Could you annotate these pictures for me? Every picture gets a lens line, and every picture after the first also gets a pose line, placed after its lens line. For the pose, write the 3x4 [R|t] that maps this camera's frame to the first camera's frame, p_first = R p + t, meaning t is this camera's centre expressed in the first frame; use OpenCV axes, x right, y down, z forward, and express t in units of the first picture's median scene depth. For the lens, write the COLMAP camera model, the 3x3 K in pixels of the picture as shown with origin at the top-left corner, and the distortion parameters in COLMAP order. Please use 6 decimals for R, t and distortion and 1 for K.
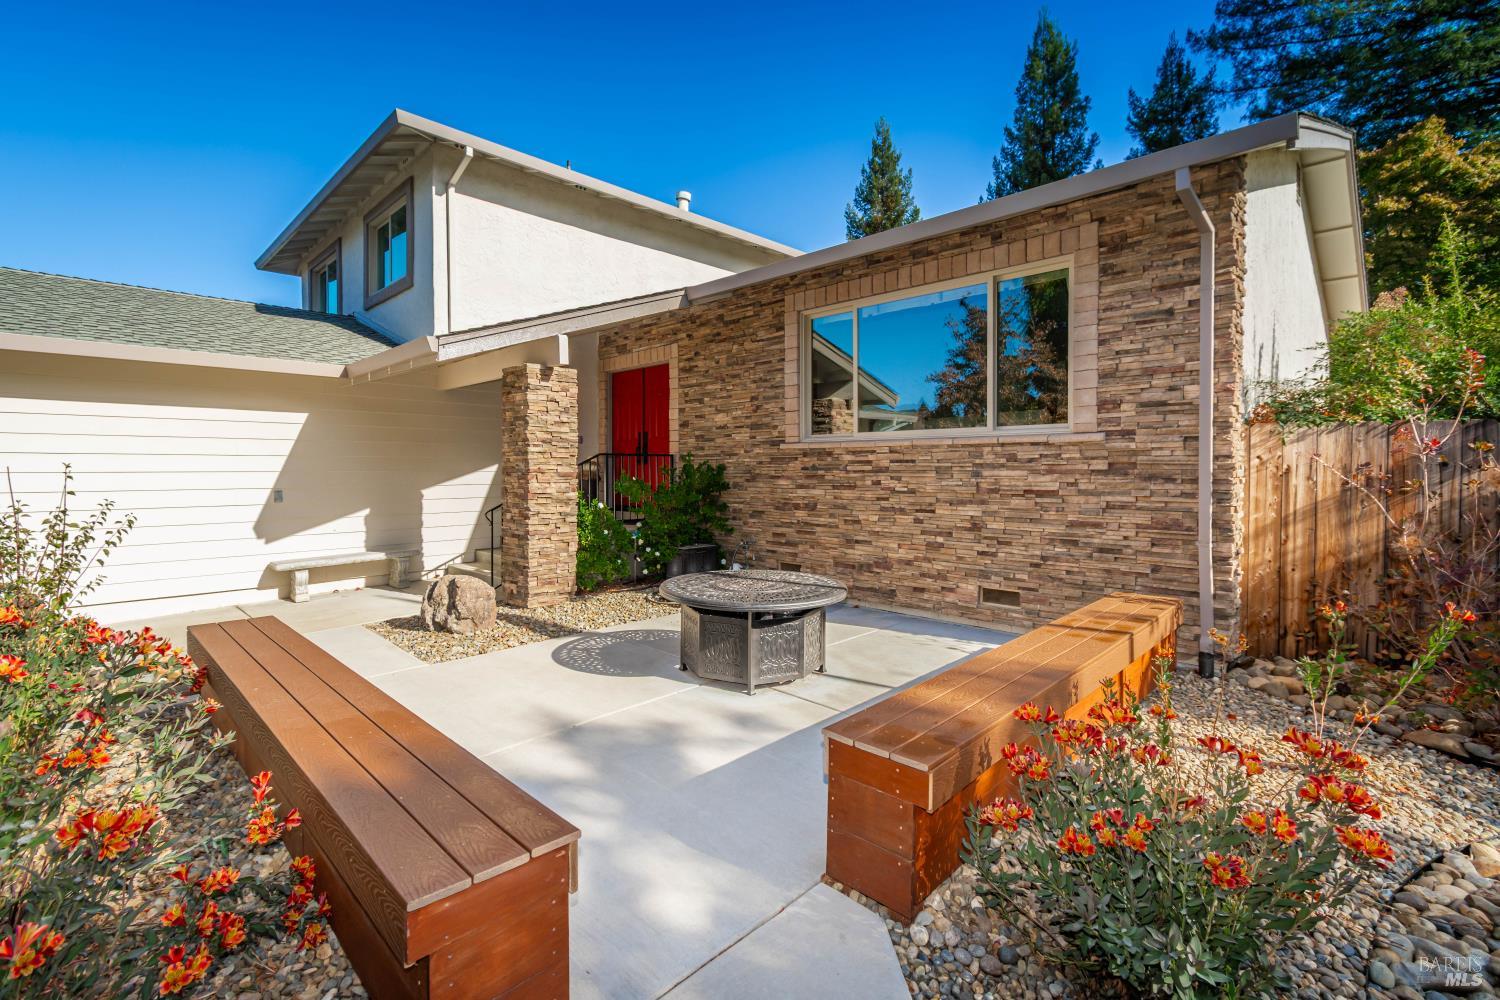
lens RADIAL K [[671.6, 0, 669.0], [0, 671.6, 475.7], [0, 0, 1]] dist [0.003643, -0.001672]
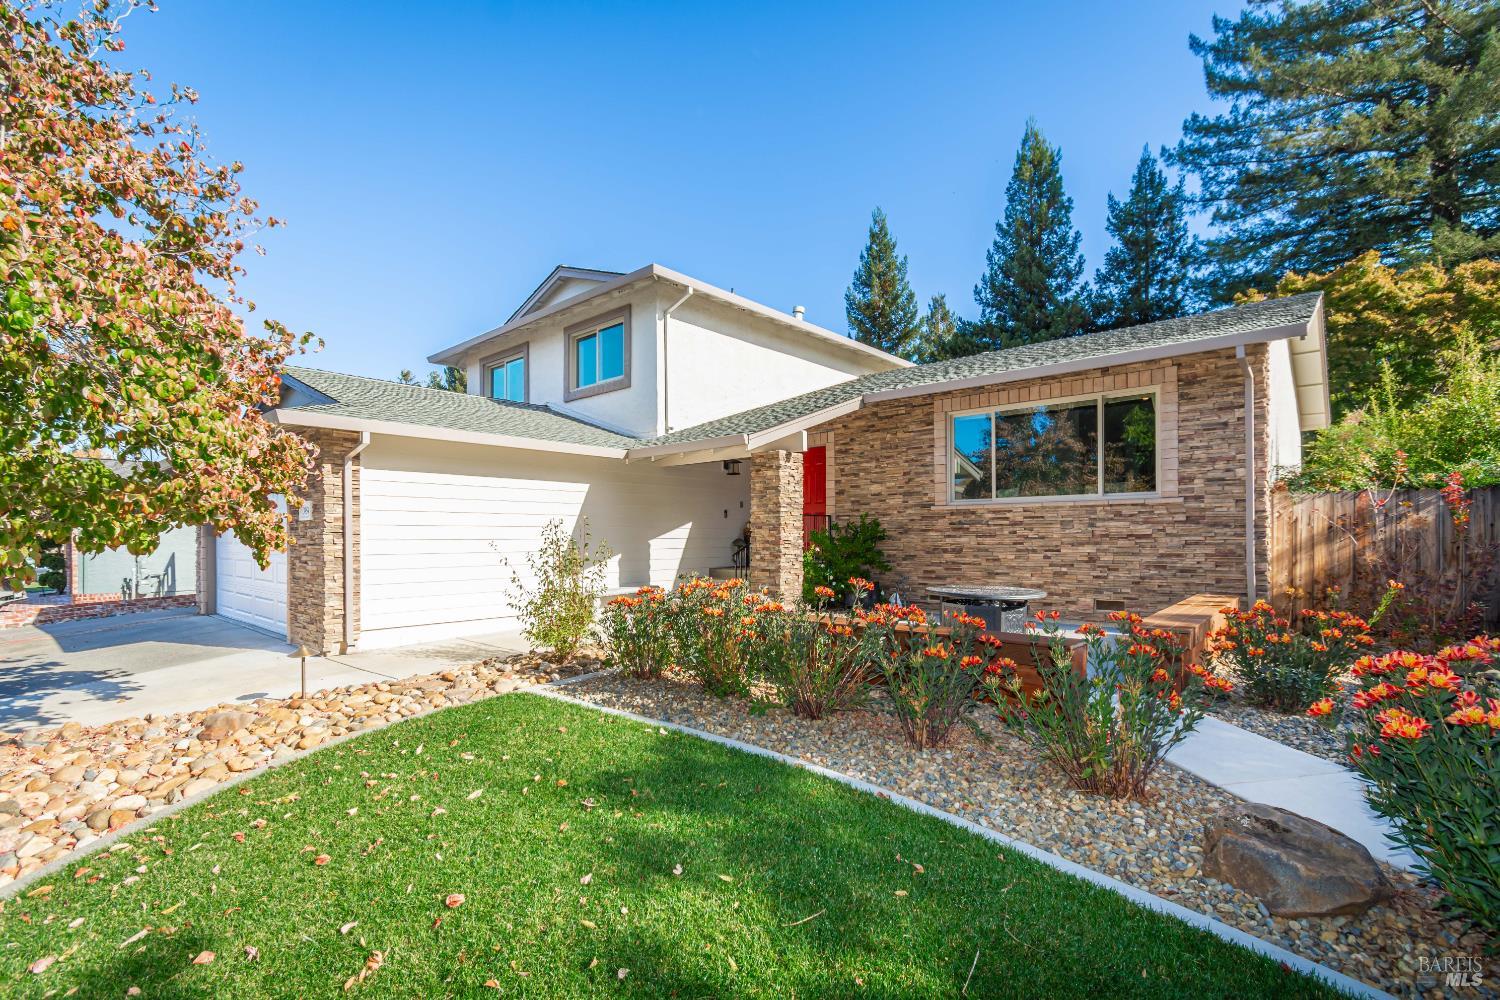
lens RADIAL K [[671.6, 0, 675.0], [0, 671.6, 533.3], [0, 0, 1]] dist [0.003643, -0.001672]
pose [[0.999000, -0.001829, 0.044678, -0.445794], [0.002583, 0.999855, -0.016835, 0.031889], [-0.044640, 0.016934, 0.998860, -0.382077]]
